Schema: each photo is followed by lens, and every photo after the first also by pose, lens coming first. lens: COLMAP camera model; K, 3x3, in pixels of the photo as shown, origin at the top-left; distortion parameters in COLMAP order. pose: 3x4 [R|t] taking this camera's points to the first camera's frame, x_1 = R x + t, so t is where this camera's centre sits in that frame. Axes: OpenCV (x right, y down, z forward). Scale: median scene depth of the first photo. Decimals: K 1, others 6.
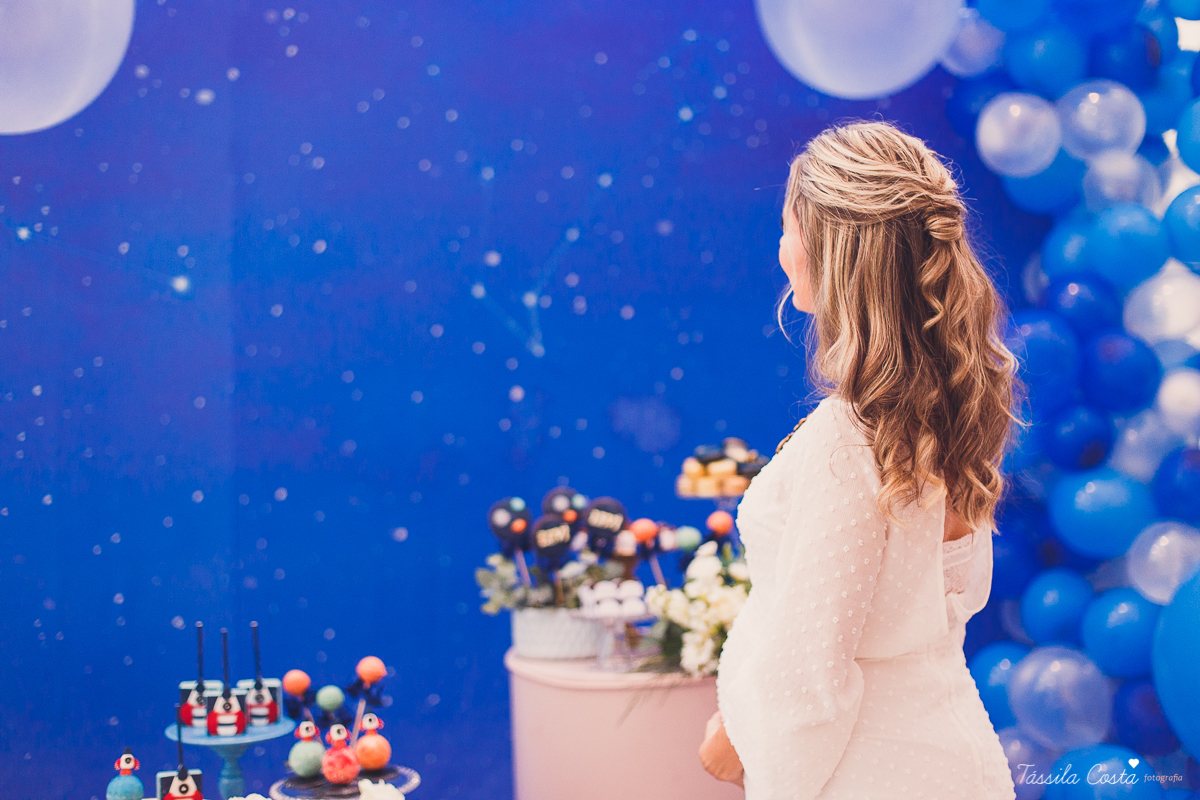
lens RADIAL K [[1739.8, 0, 593.5], [0, 1739.8, 399.6], [0, 0, 1]] dist [-0.016740, 0.000000]
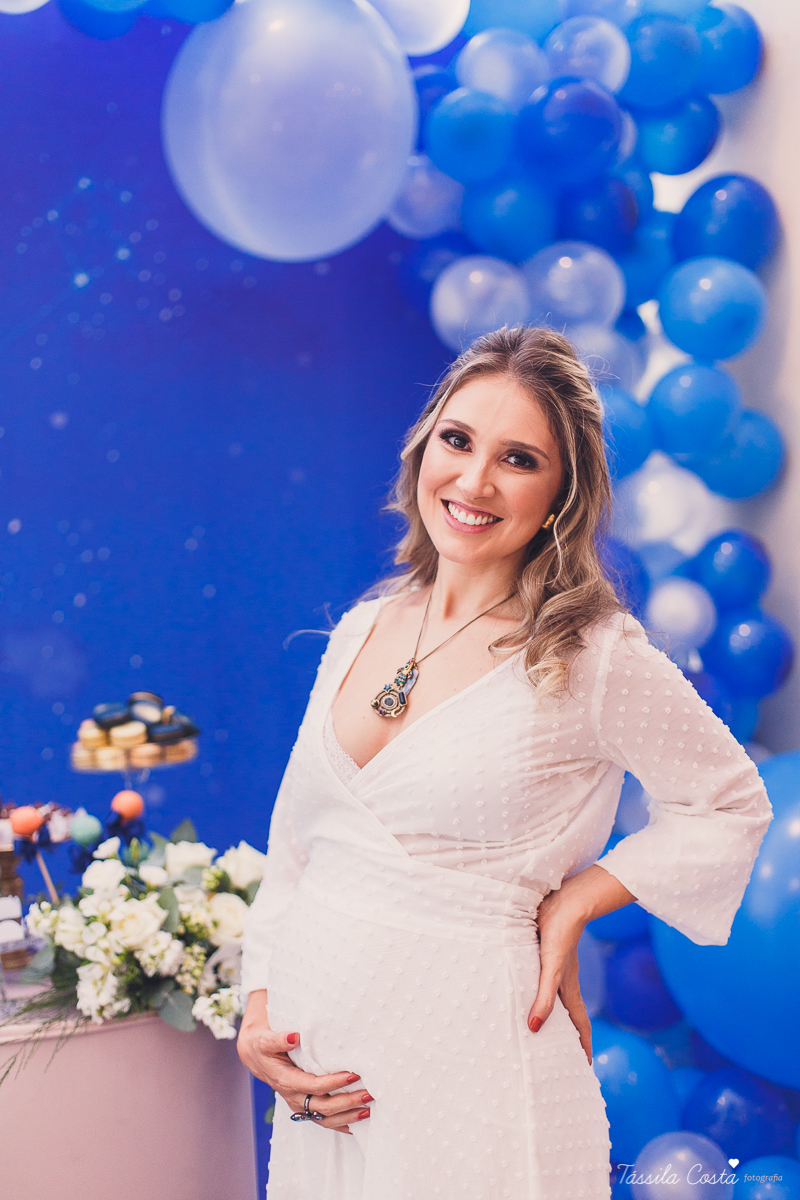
lens RADIAL K [[1739.8, 0, 370.6], [0, 1739.8, 599.2], [0, 0, 1]] dist [-0.016740, 0.000000]
pose [[0.981333, -0.028743, 0.190154, 0.029455], [0.028113, 0.999587, 0.006013, -0.017685], [-0.190248, -0.000555, 0.981736, 0.193088]]
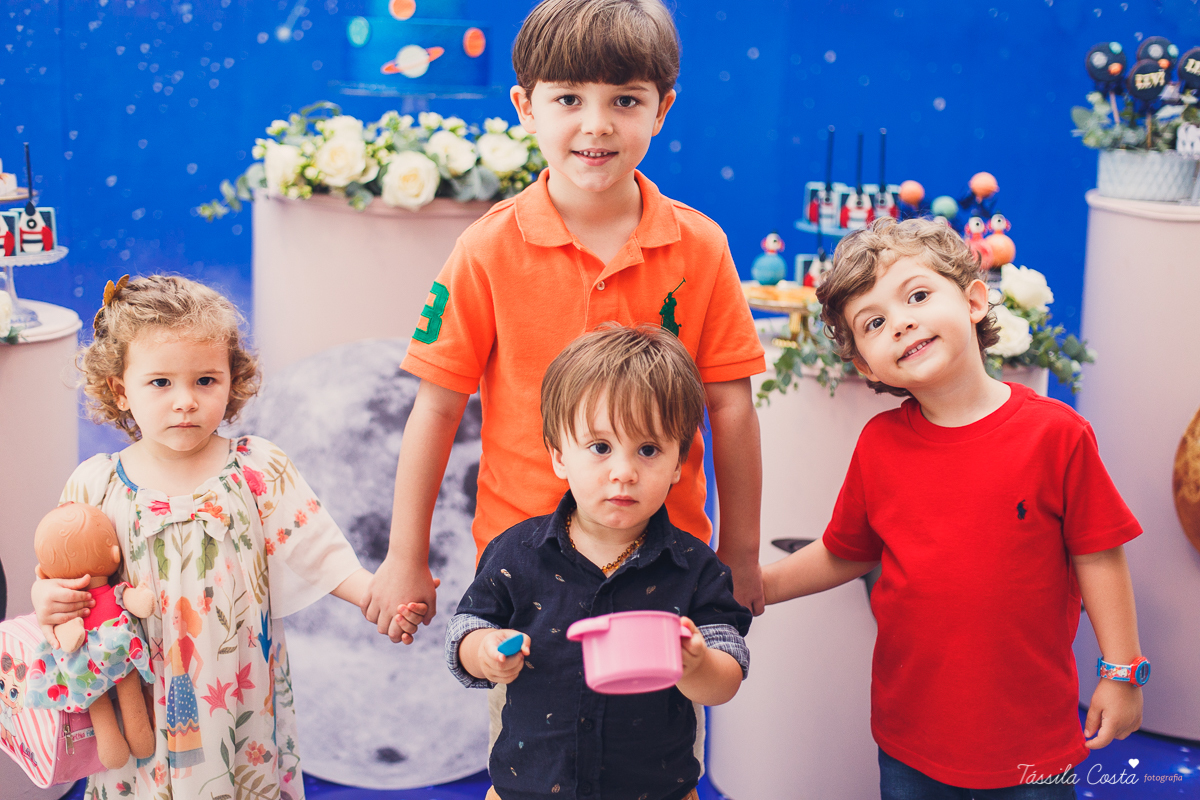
lens RADIAL K [[1739.8, 0, 584.5], [0, 1739.8, 406.4], [0, 0, 1]] dist [-0.016740, 0.000000]
pose [[0.982942, 0.077997, -0.166556, -0.137607], [-0.048652, 0.983630, 0.173507, 0.088781], [0.177362, -0.162444, 0.970646, -0.069802]]
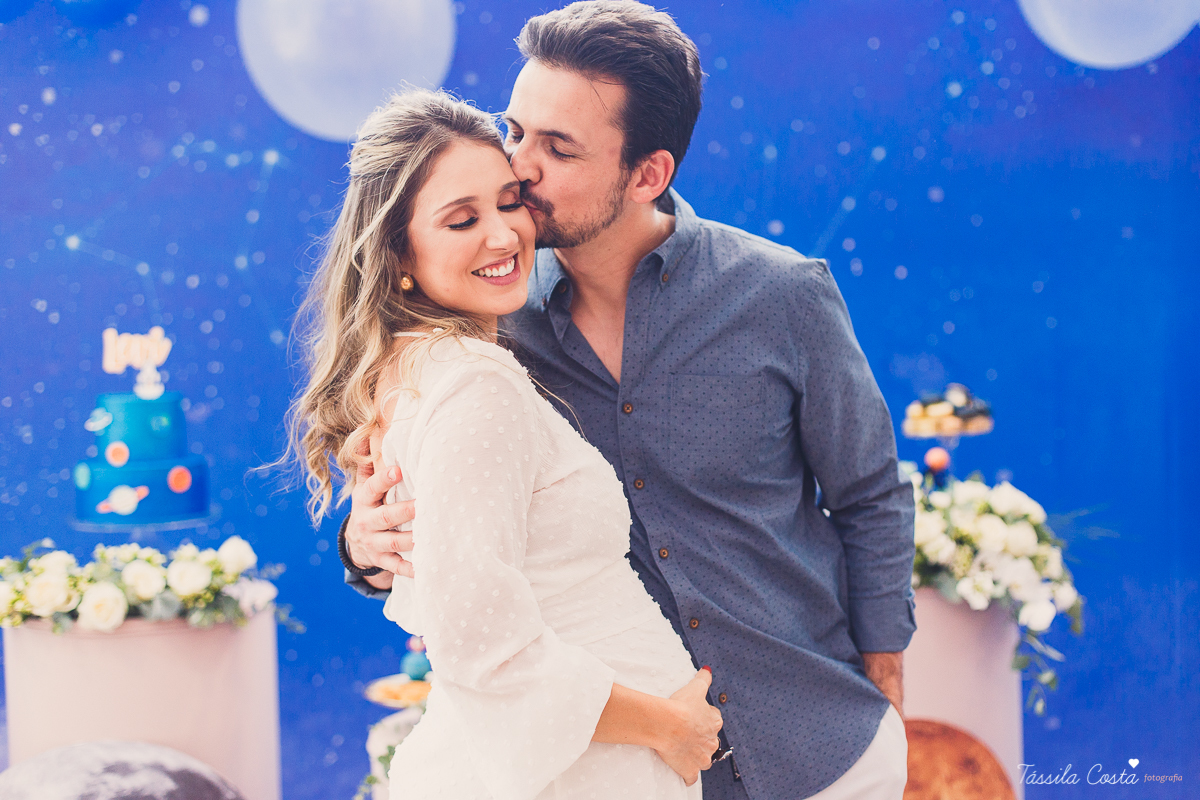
lens RADIAL K [[1739.8, 0, 597.2], [0, 1739.8, 406.2], [0, 0, 1]] dist [-0.016740, 0.000000]
pose [[0.964835, -0.003876, -0.262829, 0.132662], [0.011160, 0.999594, 0.026229, 0.003824], [0.262621, -0.028240, 0.964486, -0.126698]]
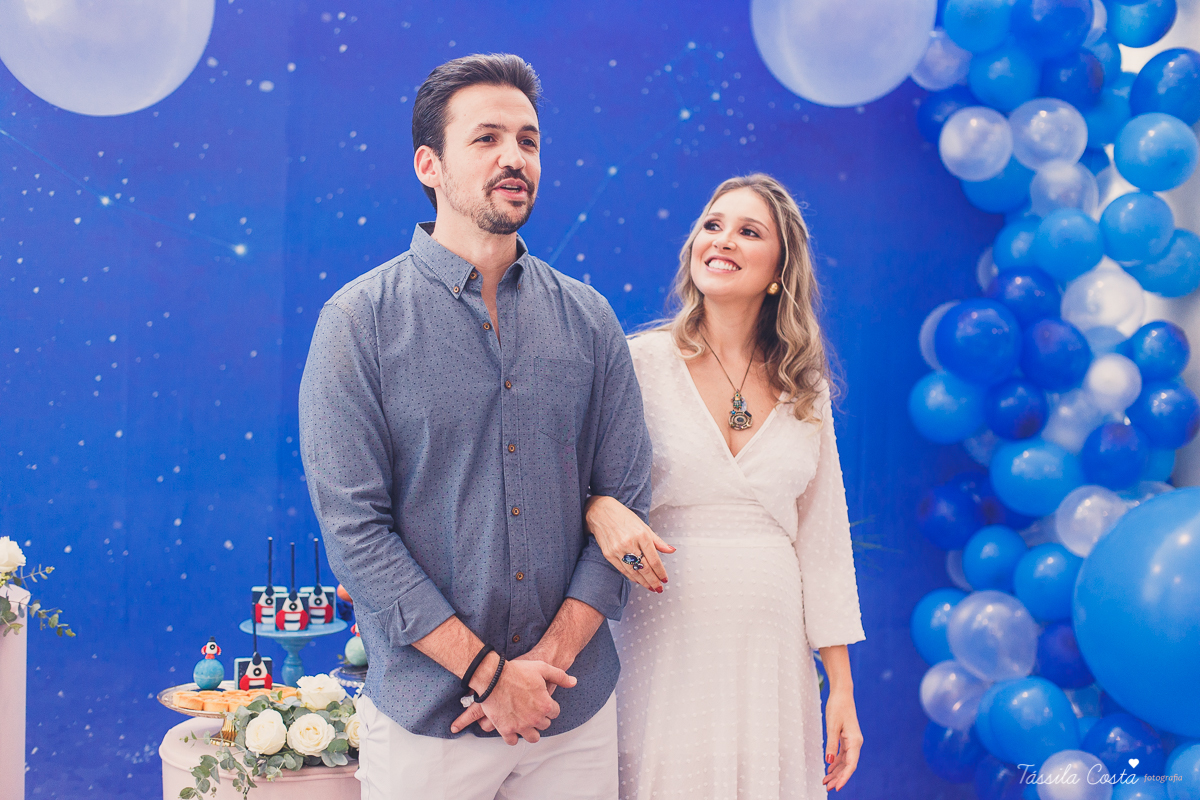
lens RADIAL K [[1739.8, 0, 601.4], [0, 1739.8, 410.3], [0, 0, 1]] dist [-0.016740, 0.000000]
pose [[0.999281, 0.033646, 0.017499, -0.016251], [-0.034099, 0.999073, 0.026266, 0.000902], [-0.016599, -0.026844, 0.999502, -0.151104]]
